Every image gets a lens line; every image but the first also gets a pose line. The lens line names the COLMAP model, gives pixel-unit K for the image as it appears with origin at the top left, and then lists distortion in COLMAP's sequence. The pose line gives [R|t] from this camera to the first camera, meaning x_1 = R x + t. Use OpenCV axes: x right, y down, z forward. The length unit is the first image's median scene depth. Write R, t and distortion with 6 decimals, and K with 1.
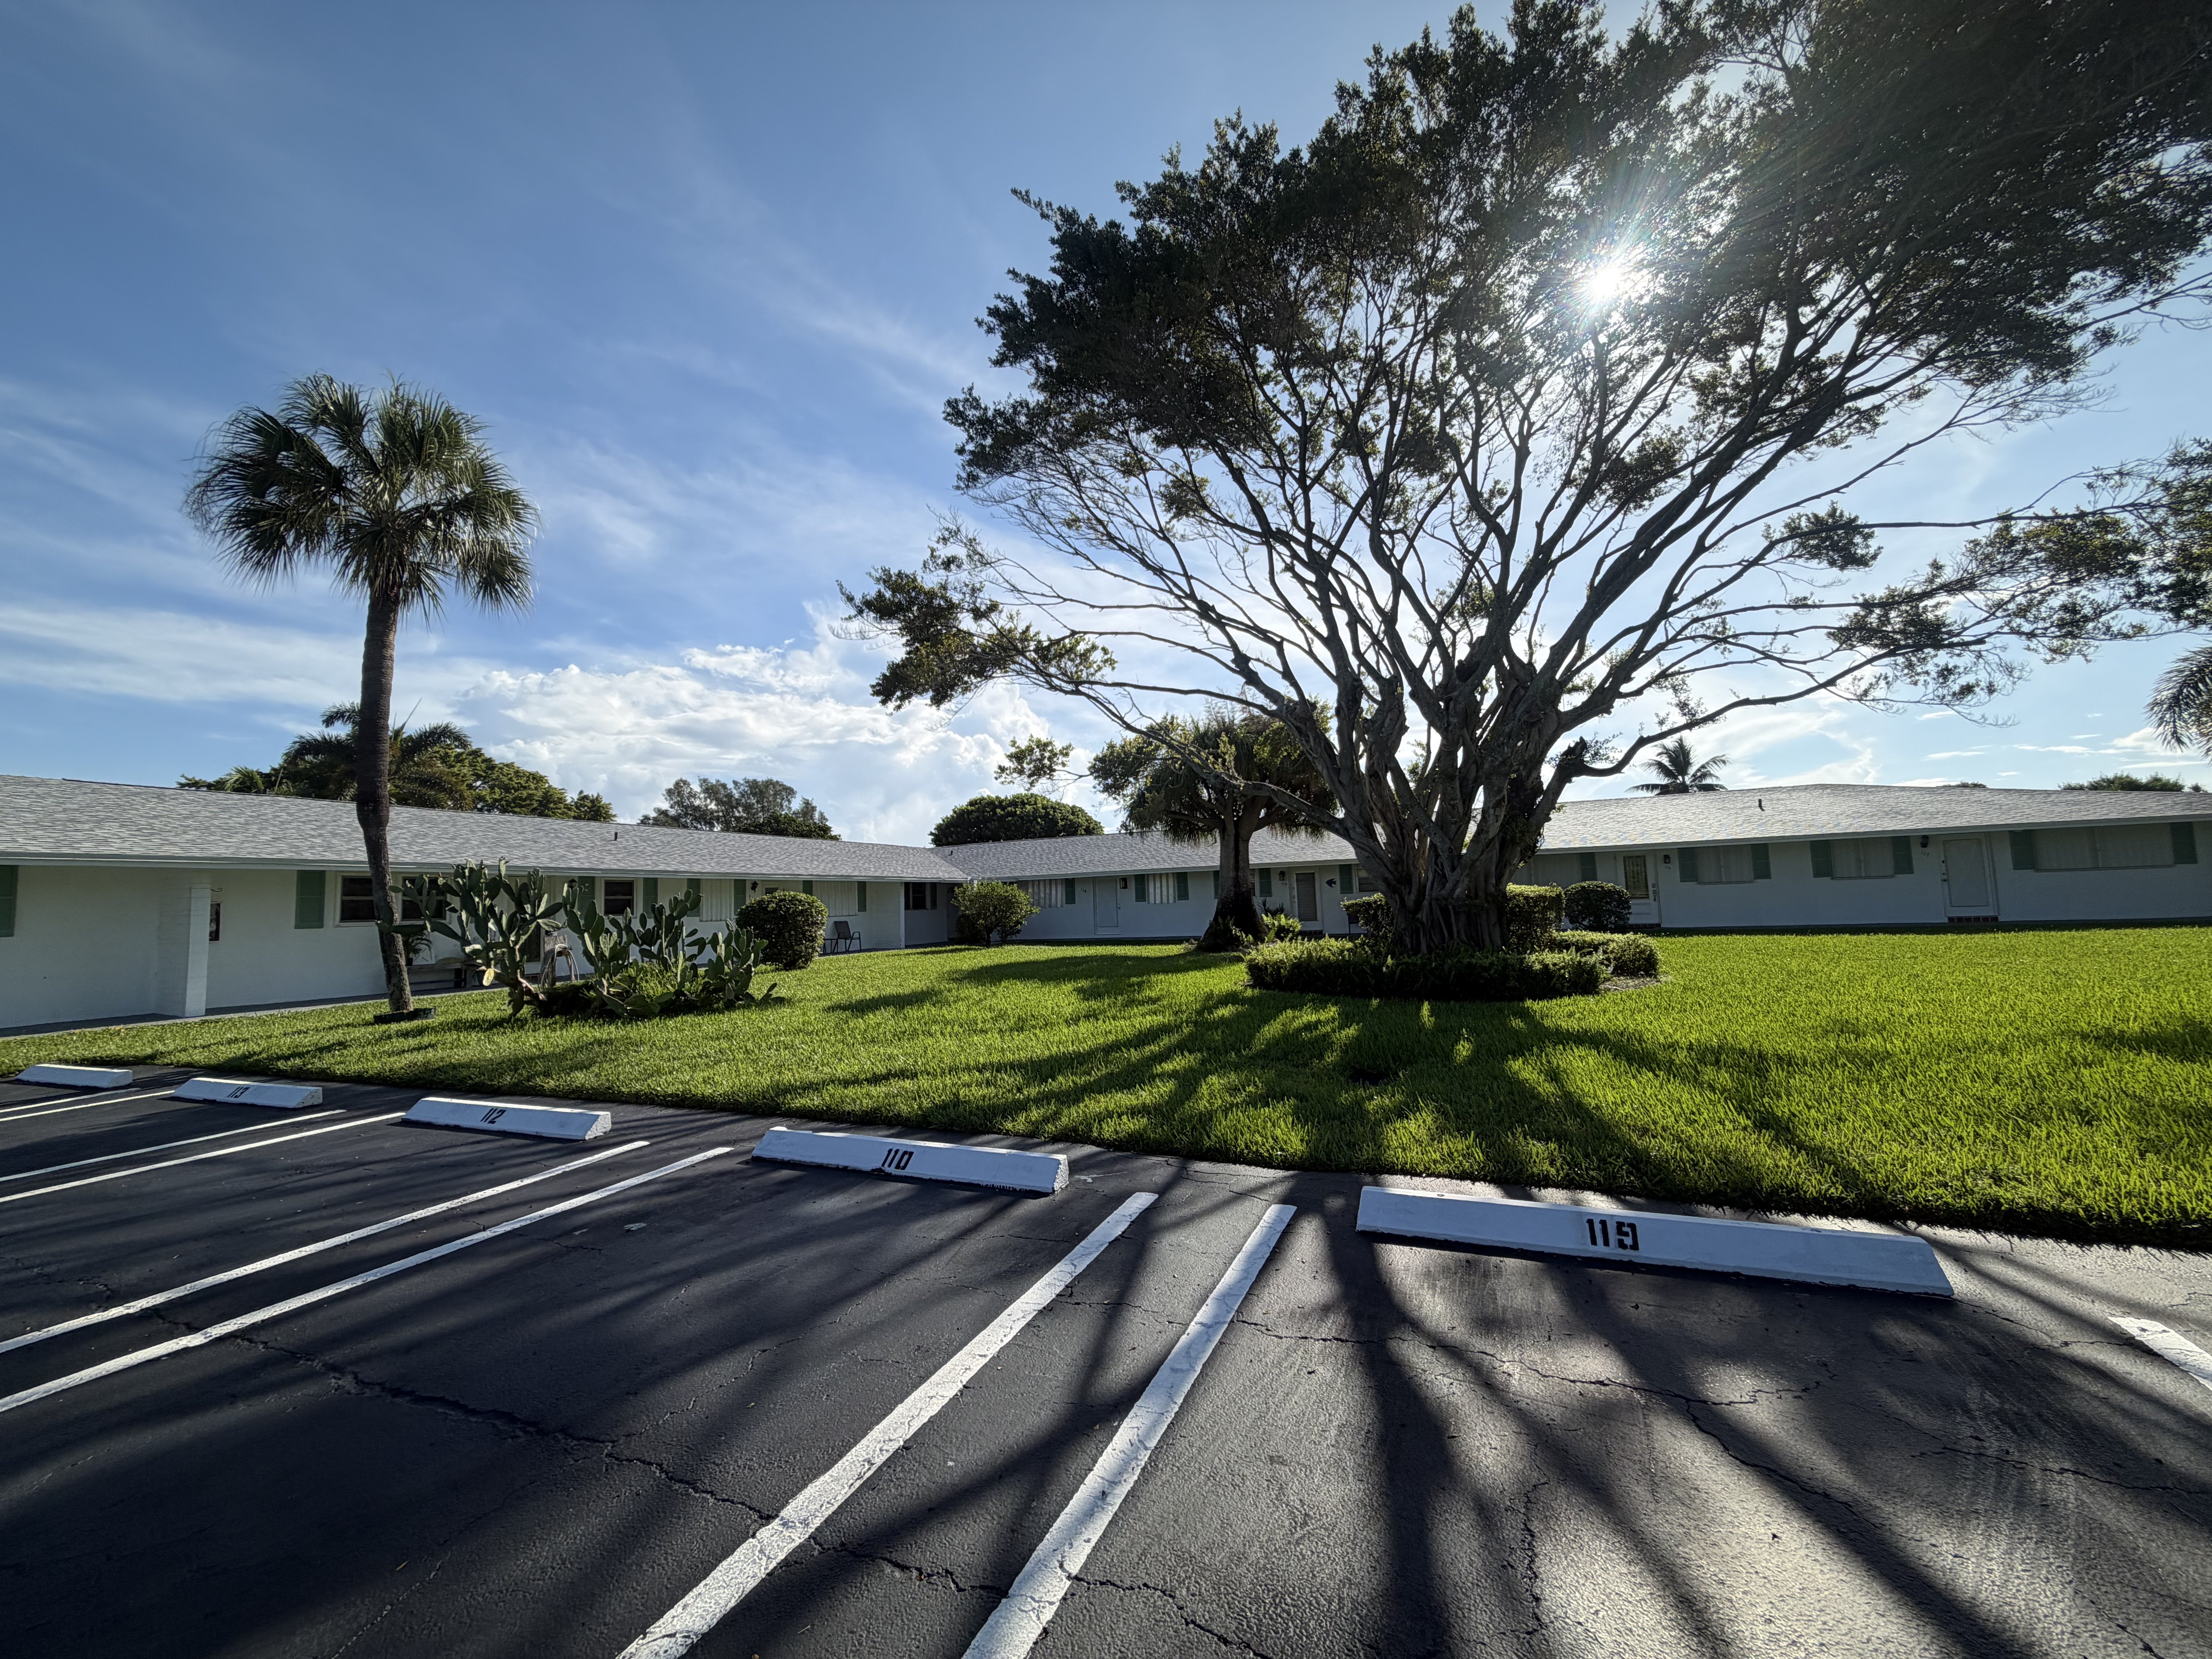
lens RADIAL K [[869.5, 0, 1106.0], [0, 869.5, 829.5], [0, 0, 1]] dist [0.001504, 0.000013]
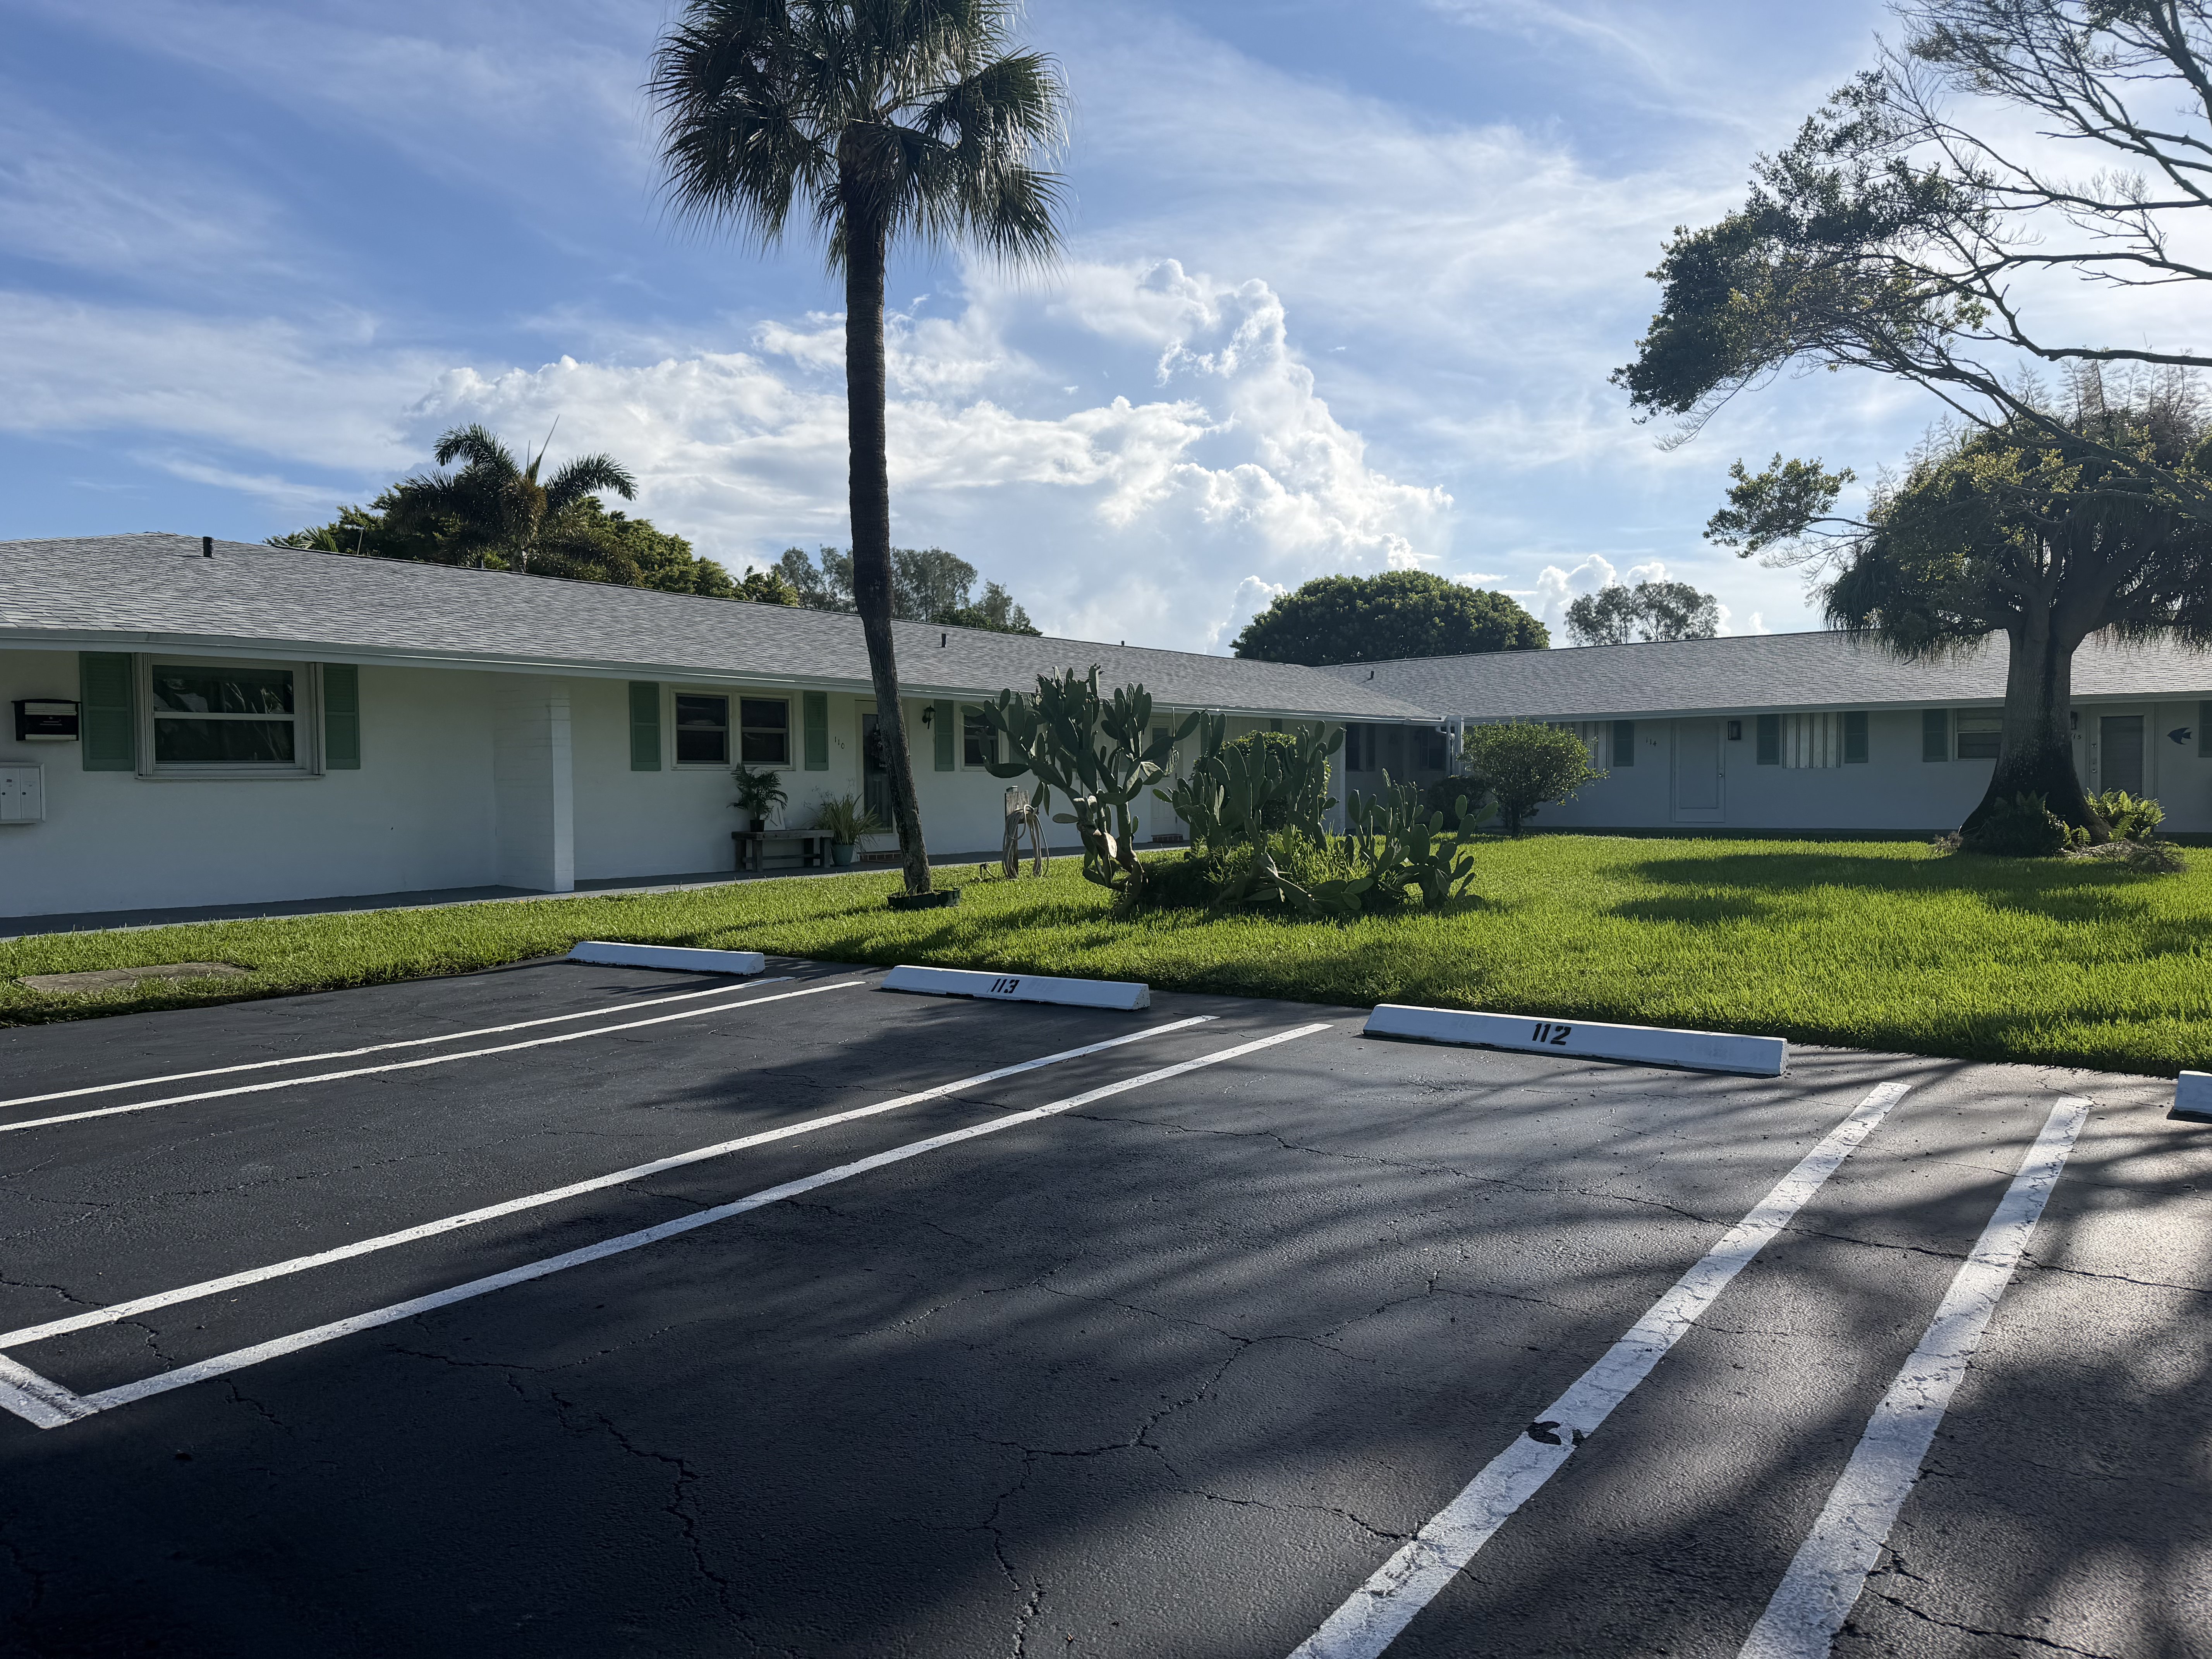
lens RADIAL K [[1536.5, 0, 1106.0], [0, 1536.5, 829.5], [0, 0, 1]] dist [0.120855, -0.168975]
pose [[0.979540, 0.030066, -0.198993, -0.170752], [-0.005545, 0.992435, 0.122650, 0.004974], [0.201175, -0.119037, 0.972296, -0.048632]]
